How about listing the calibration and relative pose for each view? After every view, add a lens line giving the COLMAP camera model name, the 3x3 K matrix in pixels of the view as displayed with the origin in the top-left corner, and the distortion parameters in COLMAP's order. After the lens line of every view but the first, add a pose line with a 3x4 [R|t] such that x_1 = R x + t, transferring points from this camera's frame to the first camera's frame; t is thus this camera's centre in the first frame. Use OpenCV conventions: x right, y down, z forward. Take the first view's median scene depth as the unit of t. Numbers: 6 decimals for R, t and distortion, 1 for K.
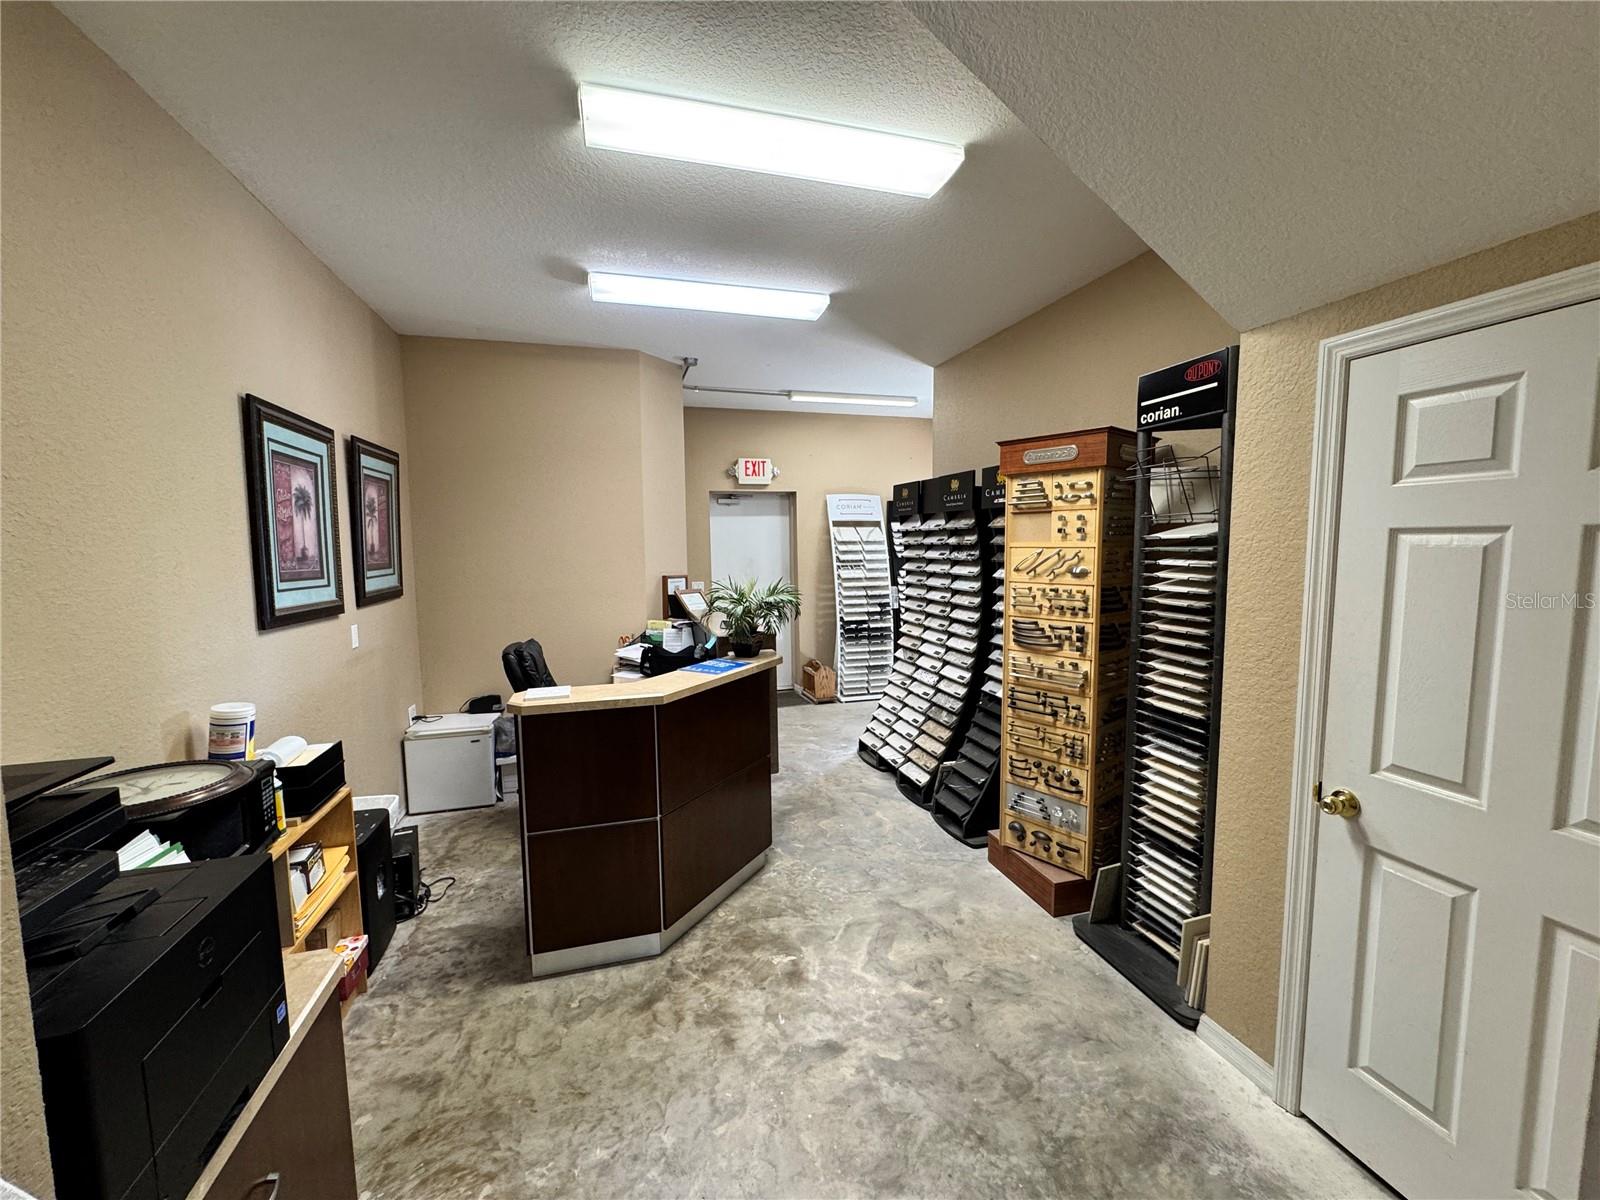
lens RADIAL K [[639.2, 0, 797.5], [0, 639.2, 598.7], [0, 0, 1]] dist [-0.003325, 0.000657]
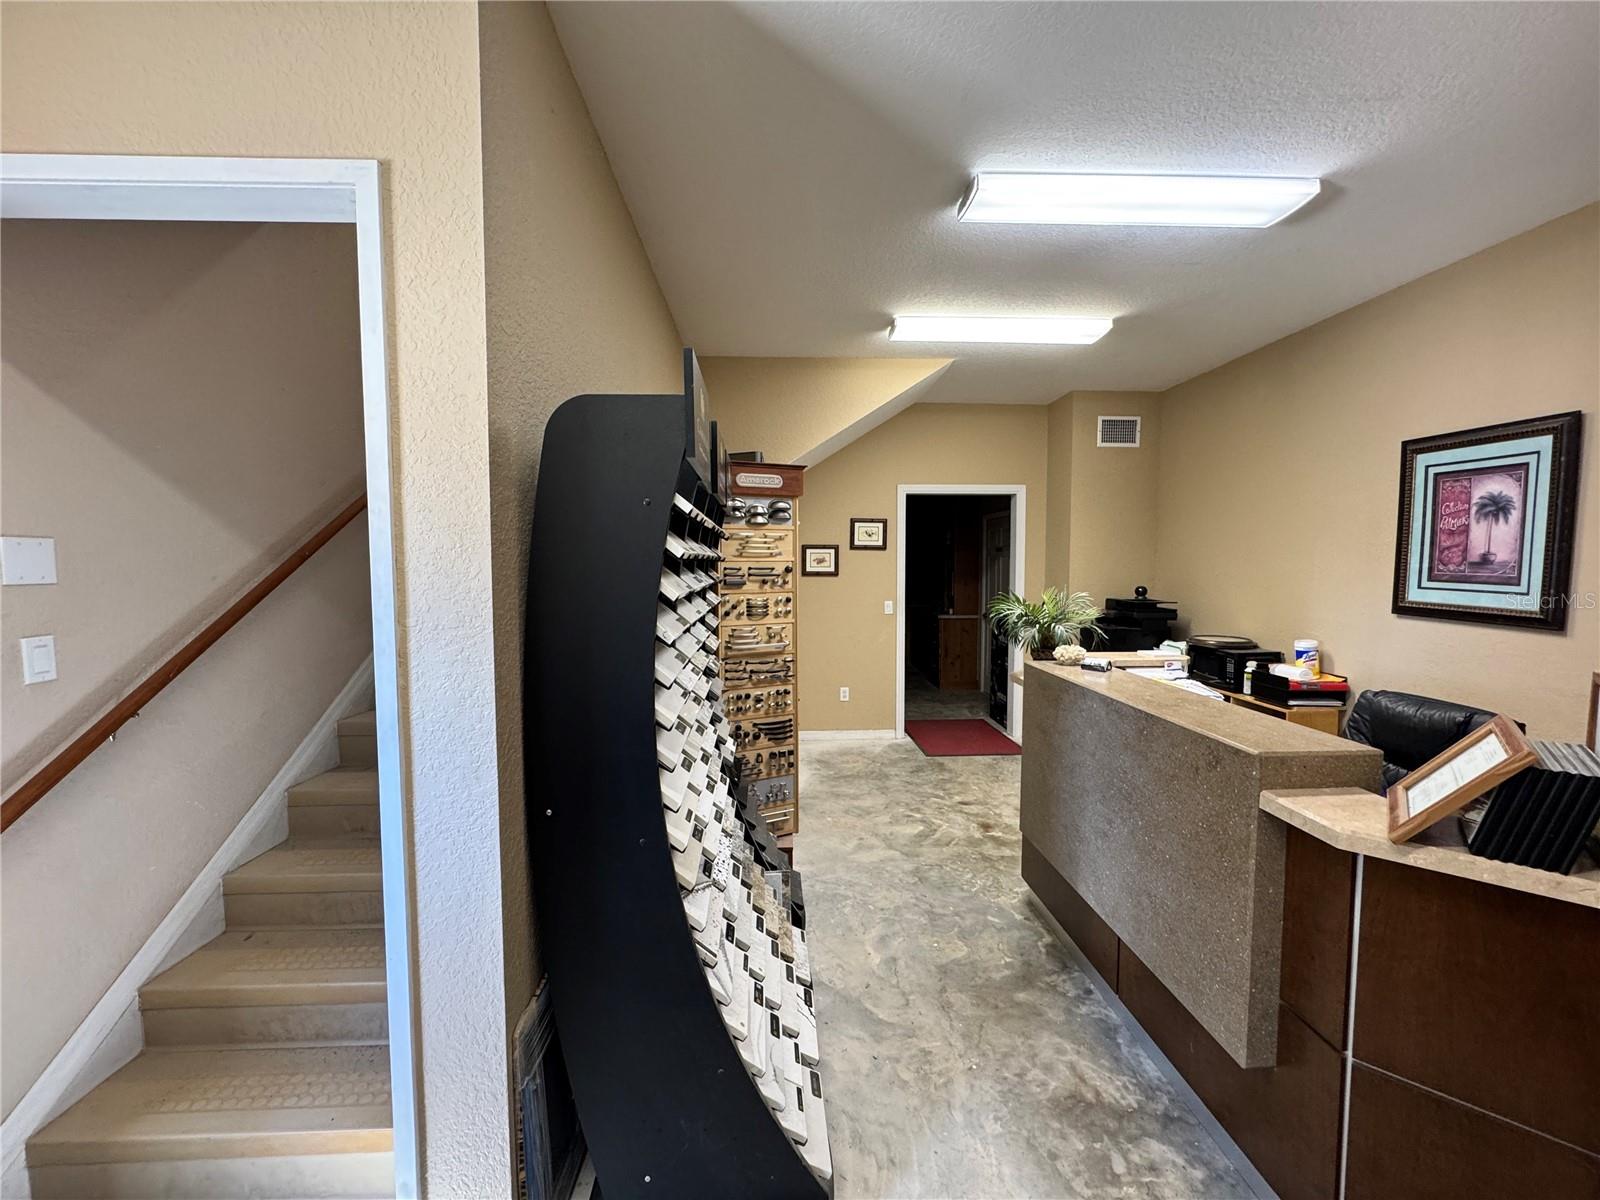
lens RADIAL K [[639.2, 0, 797.1], [0, 639.2, 603.7], [0, 0, 1]] dist [-0.003325, 0.000657]
pose [[-0.971706, -0.002742, 0.236176, 0.078384], [0.035181, 0.987097, 0.156209, -0.222922], [-0.233557, 0.160099, -0.959072, 2.529802]]
